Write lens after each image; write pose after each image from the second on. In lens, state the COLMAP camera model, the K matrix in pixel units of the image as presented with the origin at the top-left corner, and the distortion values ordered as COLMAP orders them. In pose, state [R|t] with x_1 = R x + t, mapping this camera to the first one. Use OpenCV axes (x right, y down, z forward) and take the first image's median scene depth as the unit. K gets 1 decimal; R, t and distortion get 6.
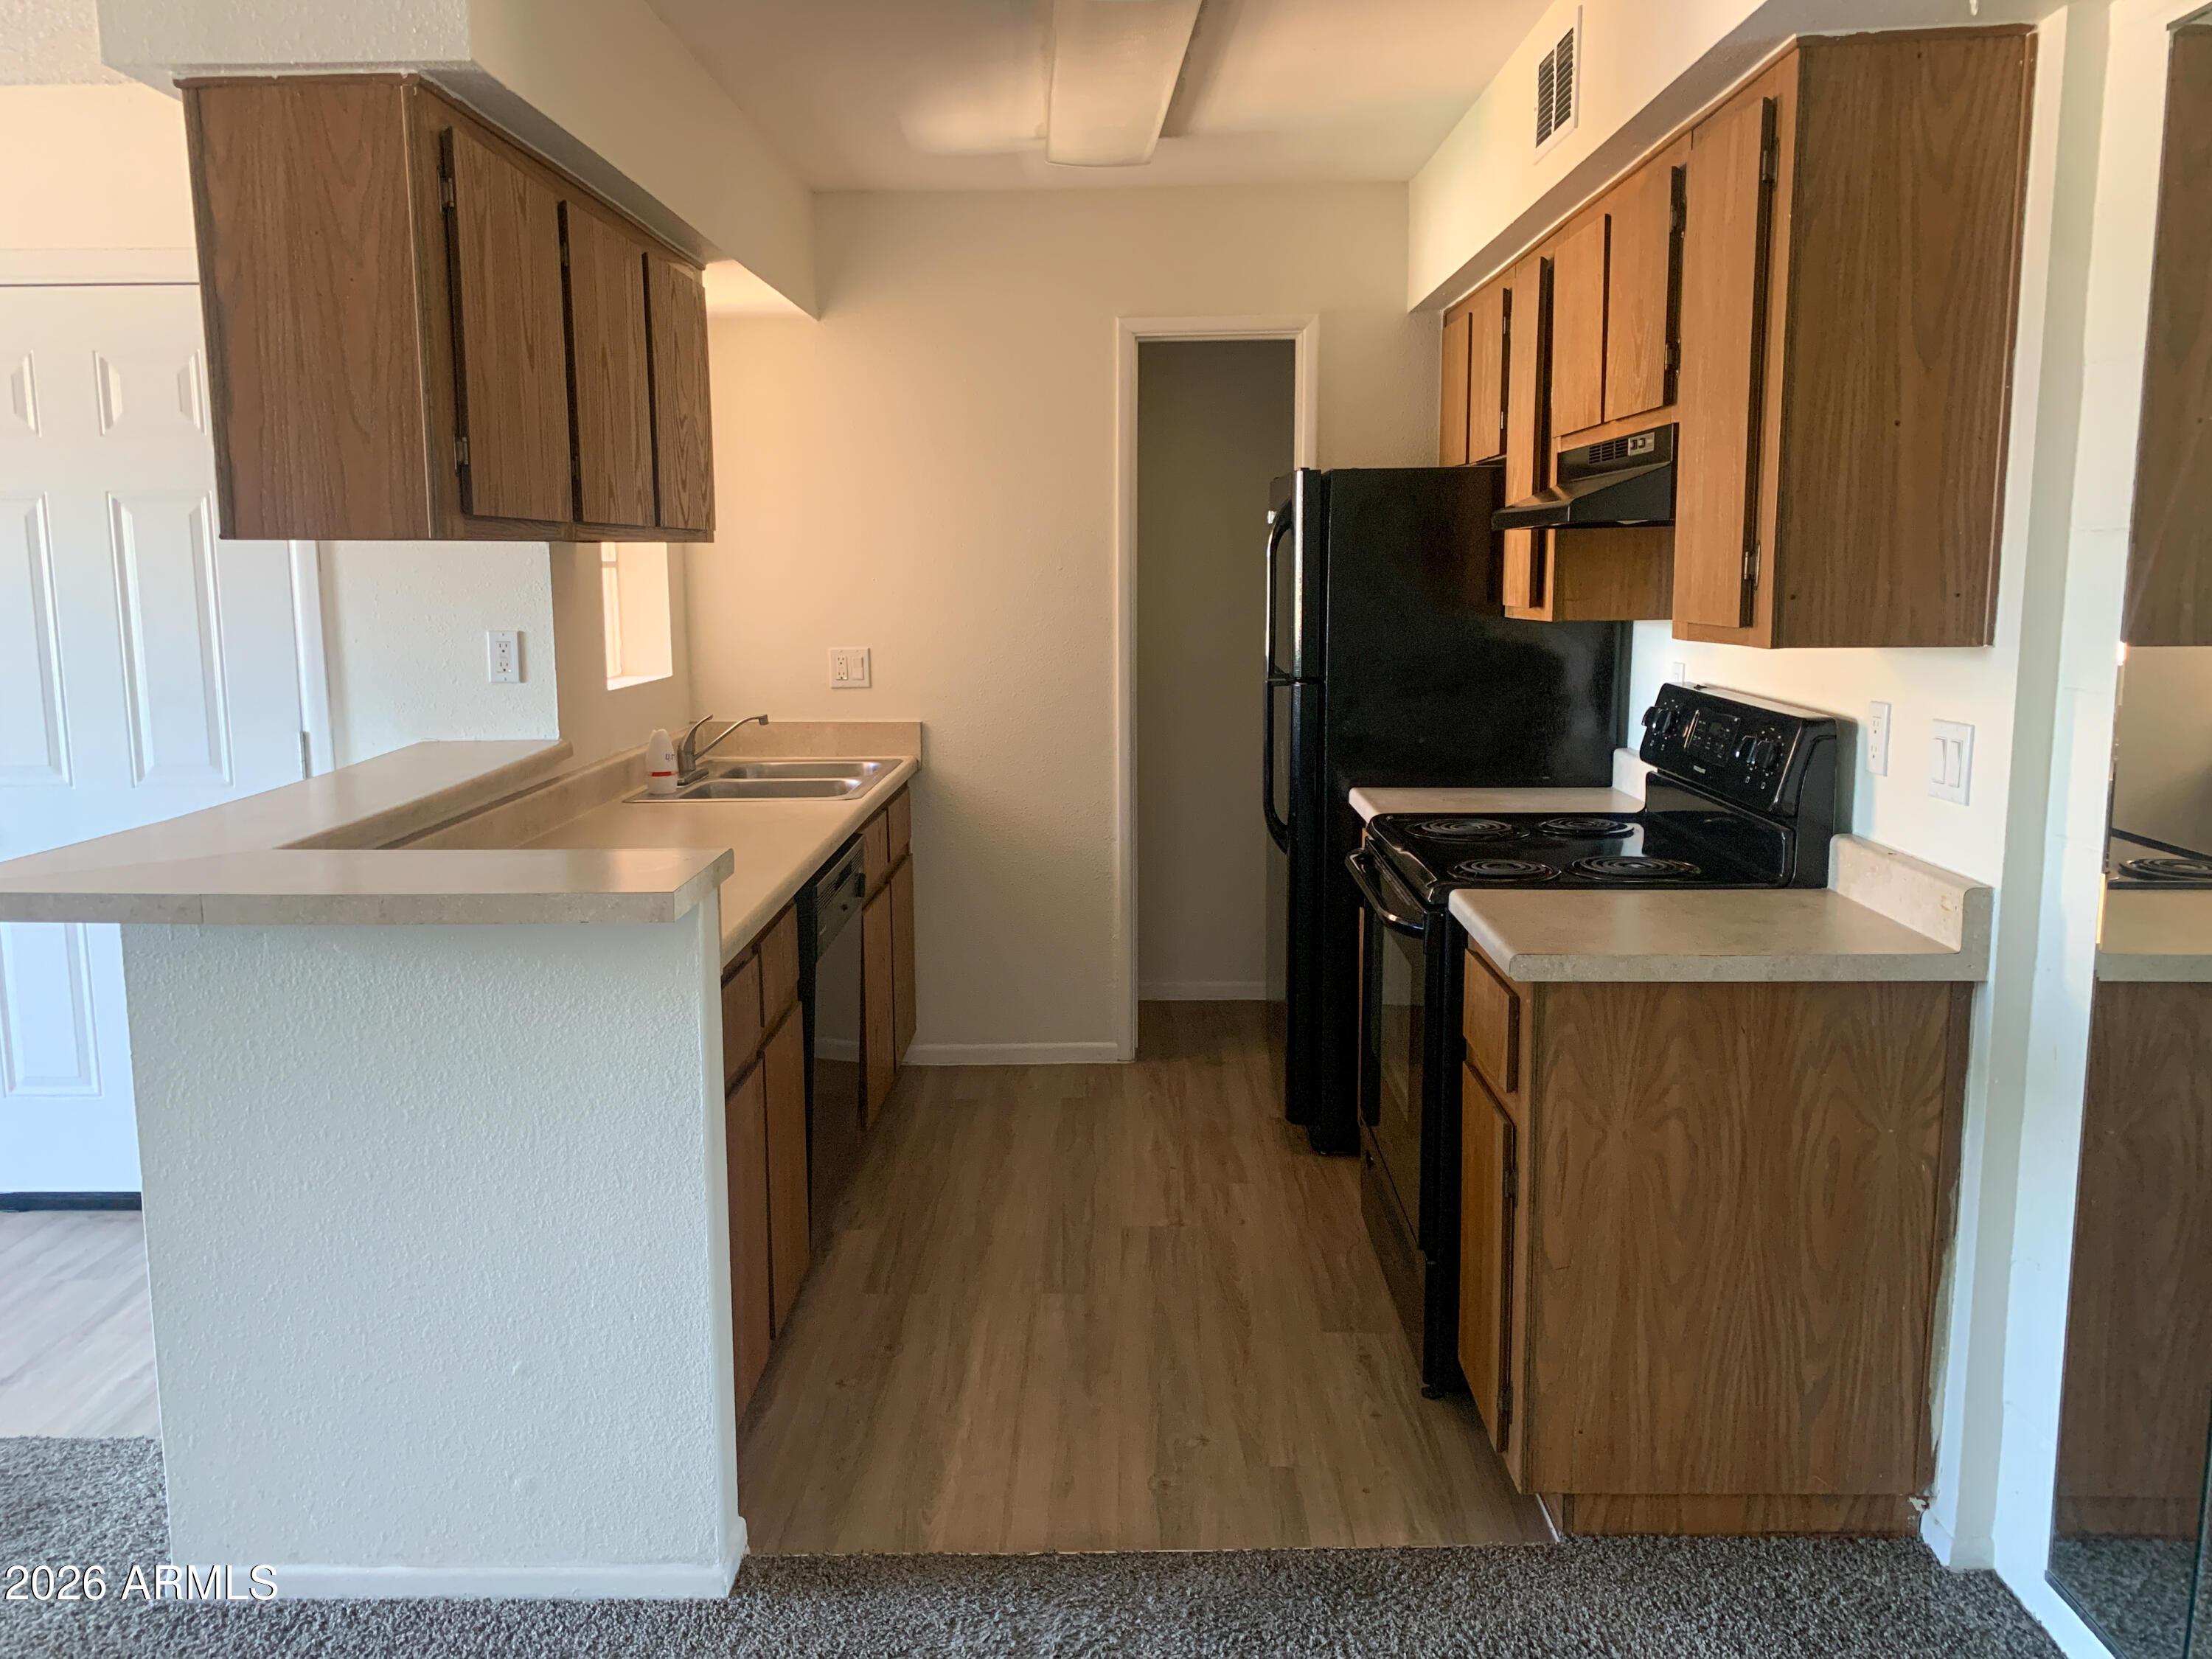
lens RADIAL K [[1693.1, 0, 1075.1], [0, 1693.1, 809.3], [0, 0, 1]] dist [0.054260, -0.062922]
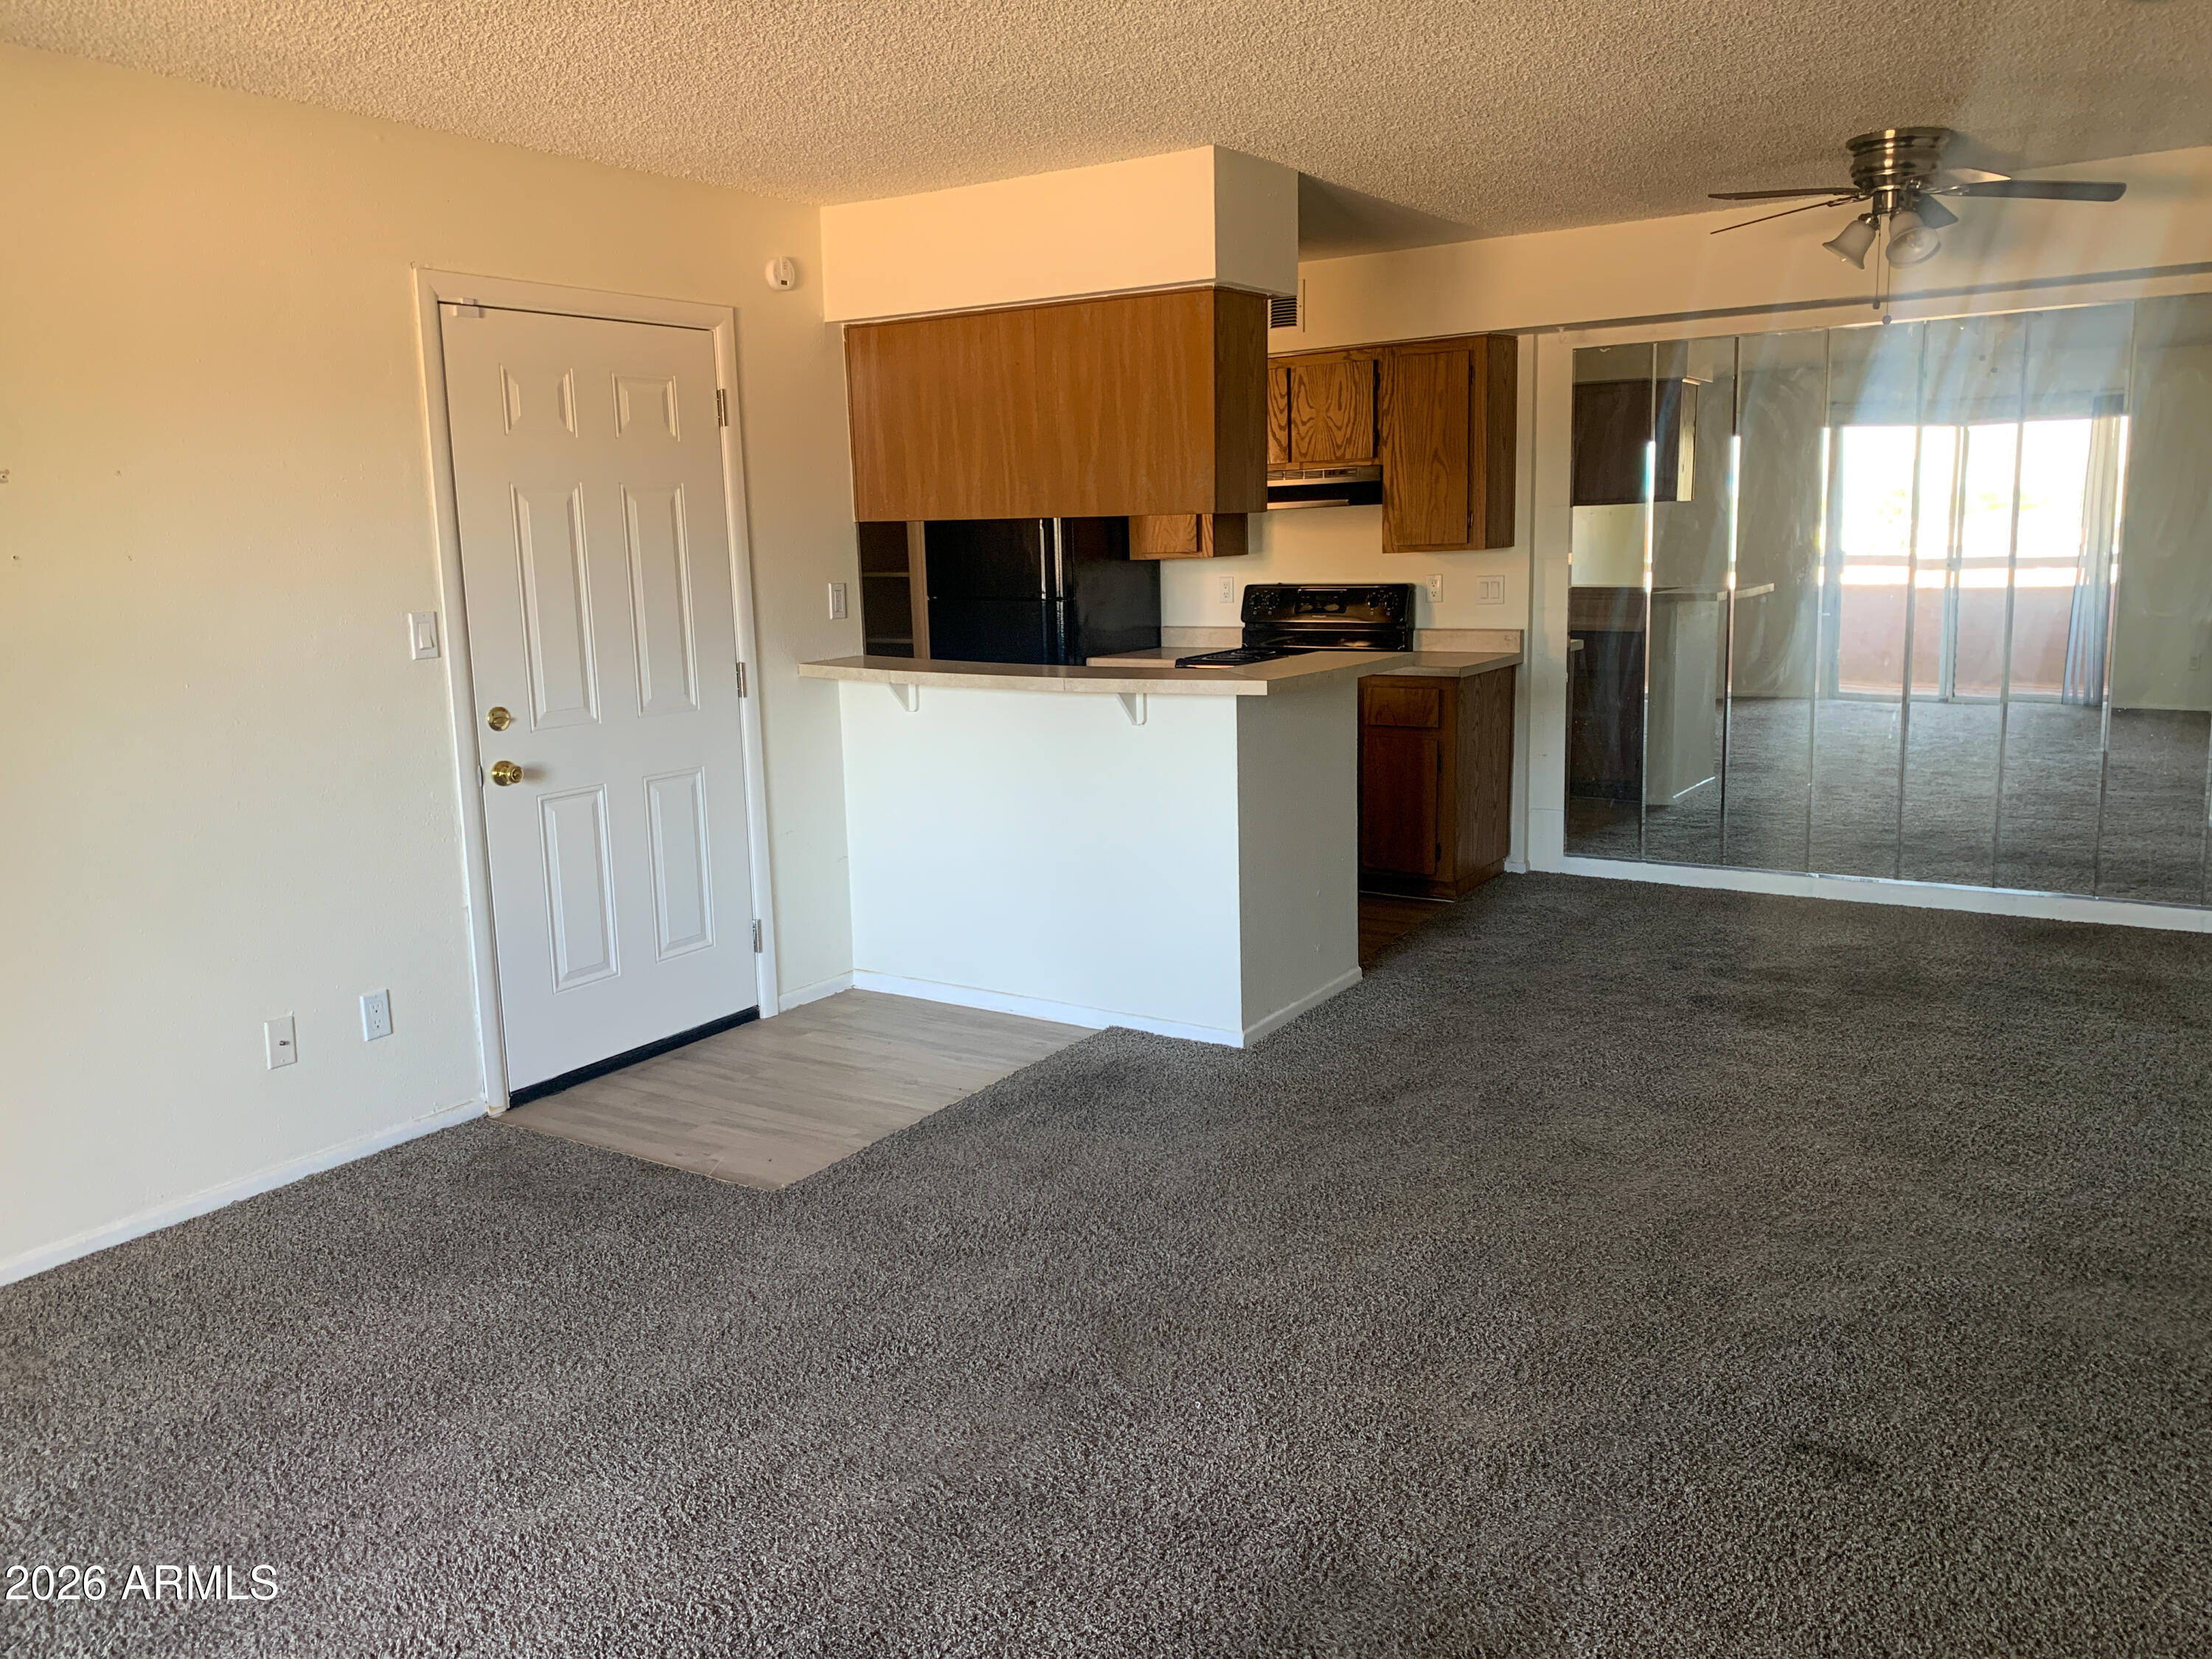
lens RADIAL K [[1693.1, 0, 1092.3], [0, 1693.1, 830.4], [0, 0, 1]] dist [0.054260, -0.062922]
pose [[0.524705, -0.156691, 0.836739, -1.469903], [0.150786, 0.984479, 0.089802, 0.007576], [-0.837823, 0.079049, 0.540188, 0.045445]]
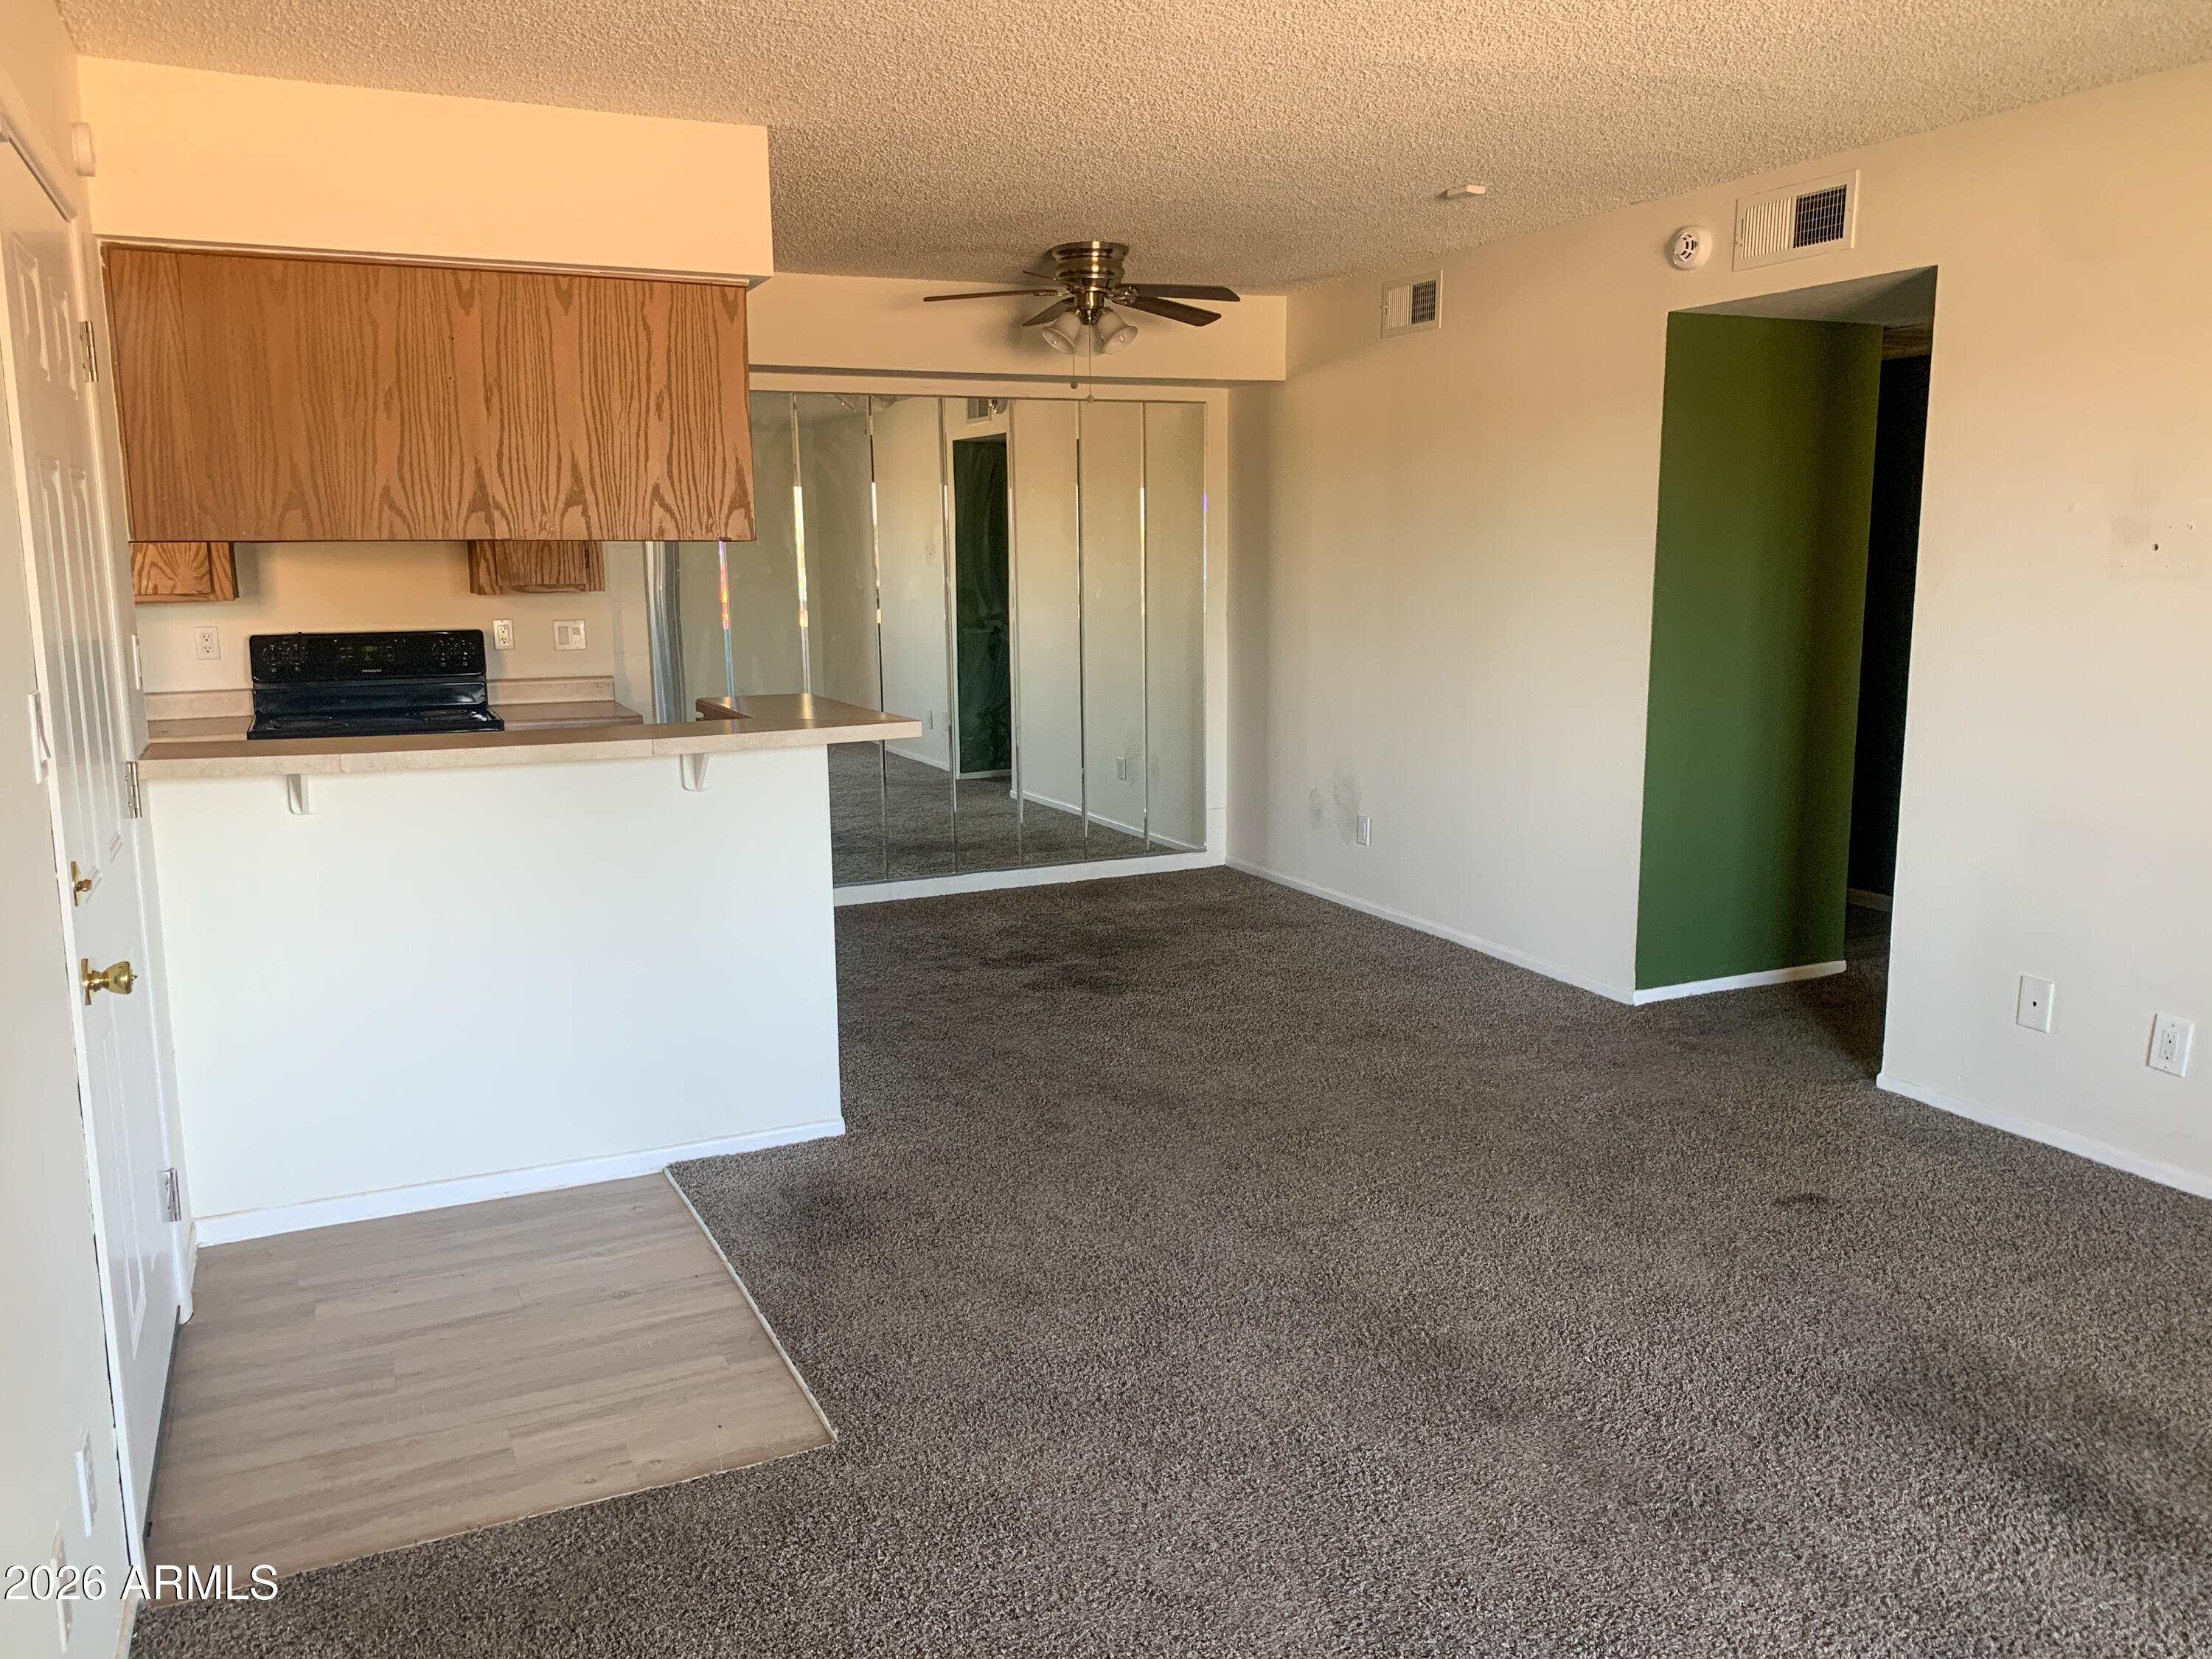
lens RADIAL K [[1693.1, 0, 1104.1], [0, 1693.1, 827.2], [0, 0, 1]] dist [0.054260, -0.062922]
pose [[-0.456700, -0.133115, 0.879605, -1.432381], [0.148434, 0.963480, 0.222876, -0.133350], [-0.877150, 0.232351, -0.420262, 0.950627]]
